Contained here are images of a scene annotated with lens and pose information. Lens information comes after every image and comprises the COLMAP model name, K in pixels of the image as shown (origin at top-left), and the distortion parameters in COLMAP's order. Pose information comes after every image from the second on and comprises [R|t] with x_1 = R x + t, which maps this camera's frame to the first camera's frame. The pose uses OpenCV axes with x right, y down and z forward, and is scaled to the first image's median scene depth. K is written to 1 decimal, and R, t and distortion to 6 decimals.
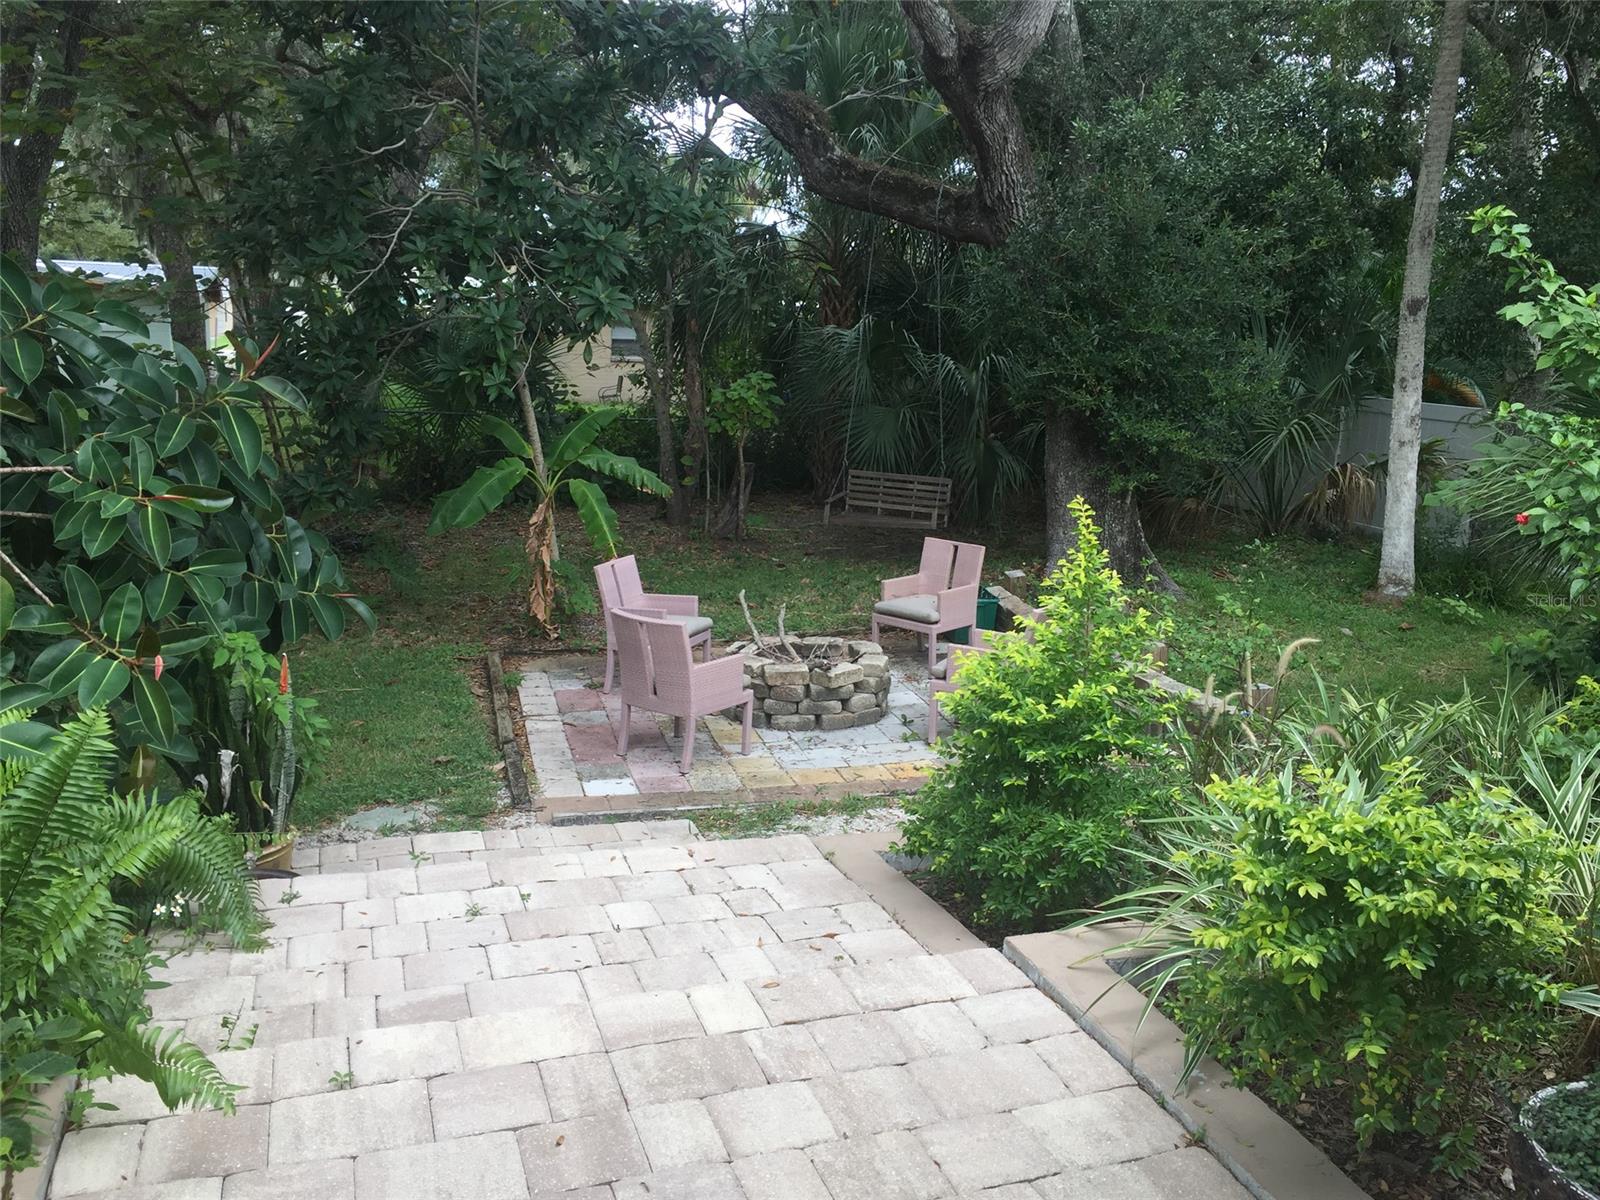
lens RADIAL K [[1367.9, 0, 802.4], [0, 1367.9, 602.0], [0, 0, 1]] dist [0.016153, 0.003782]
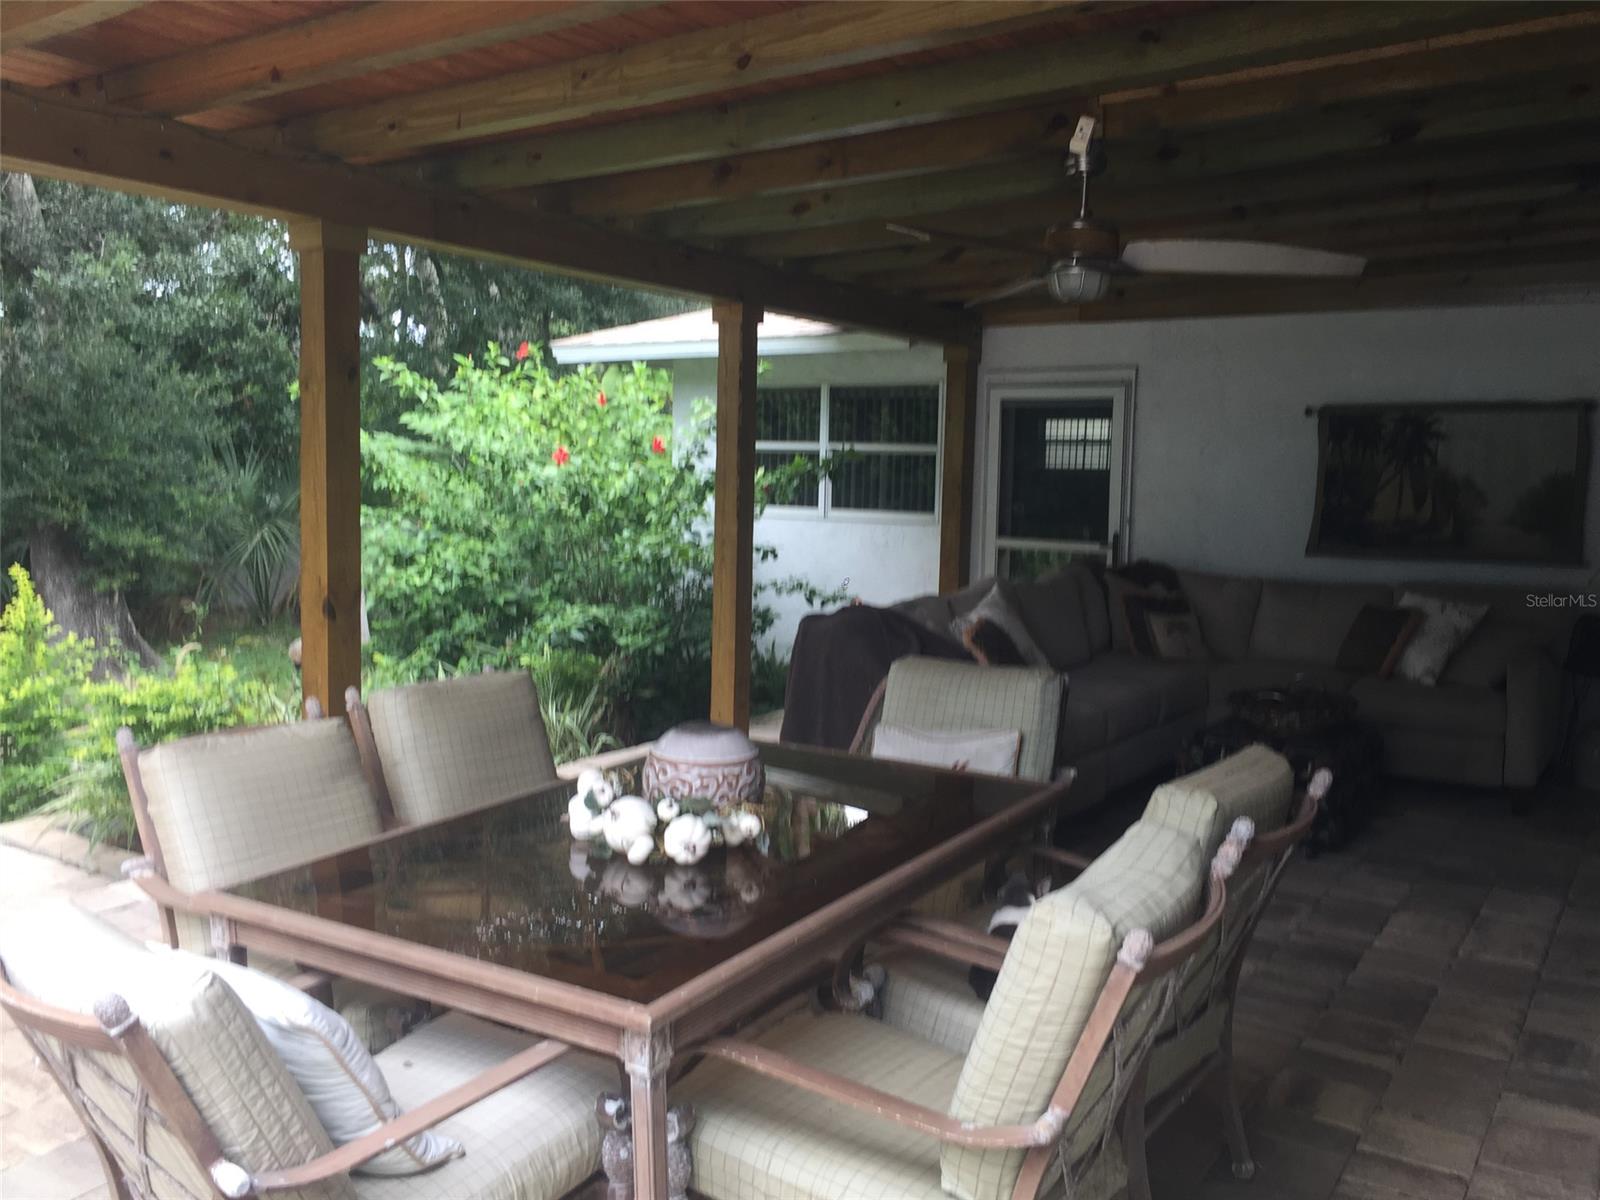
lens RADIAL K [[1367.9, 0, 805.4], [0, 1367.9, 593.4], [0, 0, 1]] dist [0.016153, 0.003782]
pose [[0.784808, -0.072182, 0.615521, -0.024312], [0.128044, 0.990650, -0.047088, 0.056760], [-0.606367, 0.115769, 0.786712, -0.309016]]
